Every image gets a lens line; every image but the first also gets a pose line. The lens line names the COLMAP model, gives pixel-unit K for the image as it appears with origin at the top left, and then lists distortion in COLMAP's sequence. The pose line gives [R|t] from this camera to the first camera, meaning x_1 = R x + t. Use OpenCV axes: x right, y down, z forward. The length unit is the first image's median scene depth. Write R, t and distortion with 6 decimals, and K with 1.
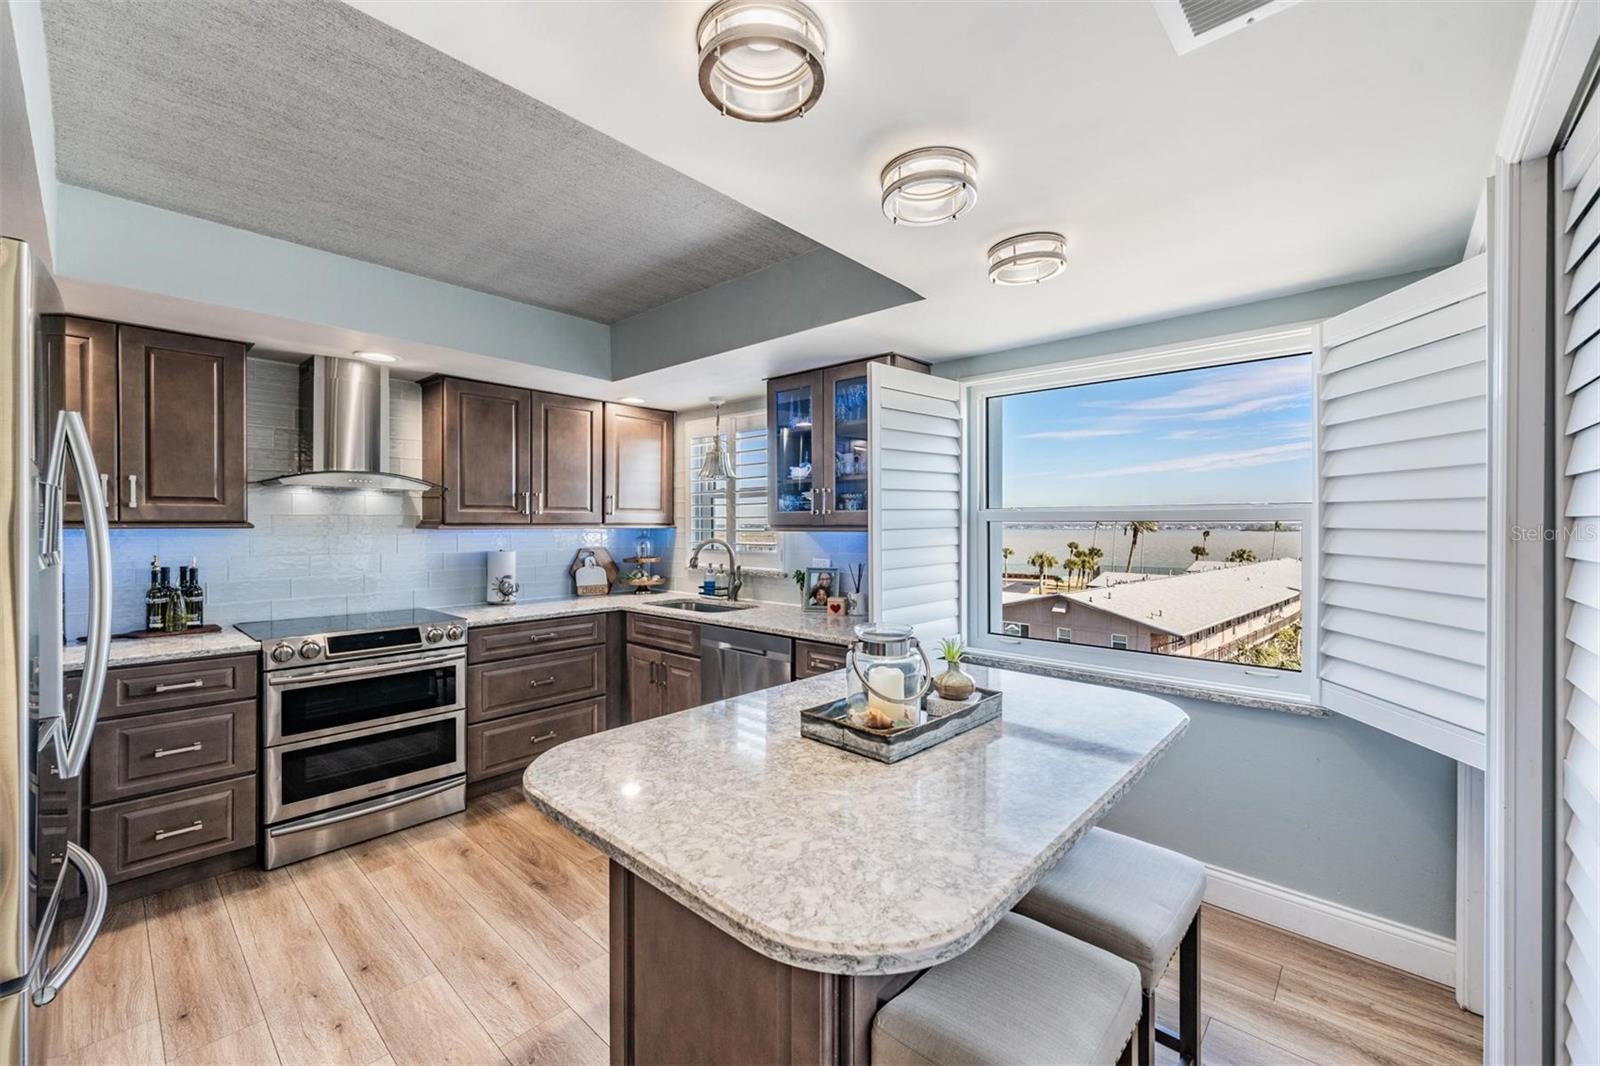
lens RADIAL K [[648.4, 0, 798.7], [0, 648.4, 531.0], [0, 0, 1]] dist [0.006326, -0.004800]
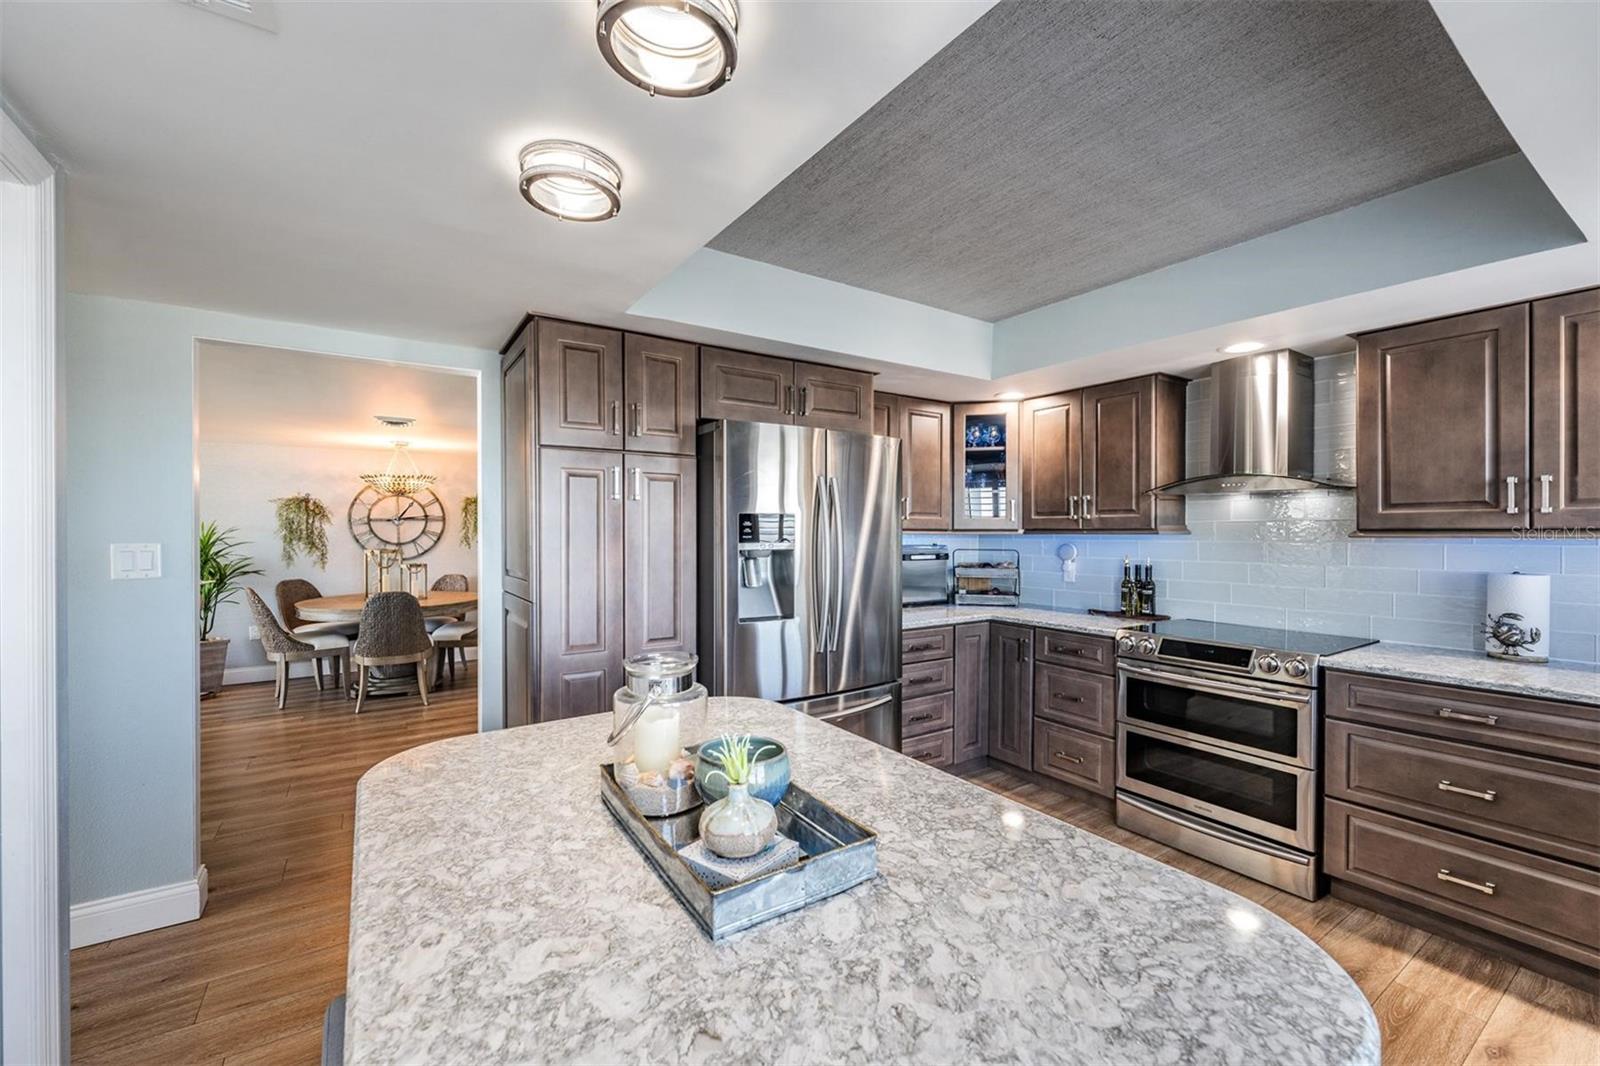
lens RADIAL K [[657.9, 0, 804.0], [0, 657.9, 537.5], [0, 0, 1]] dist [-0.000583, -0.000211]
pose [[-0.240382, 0.007694, -0.970648, 0.368012], [-0.010394, 0.999891, 0.010500, -0.003721], [0.970623, 0.012613, -0.240276, 0.574705]]
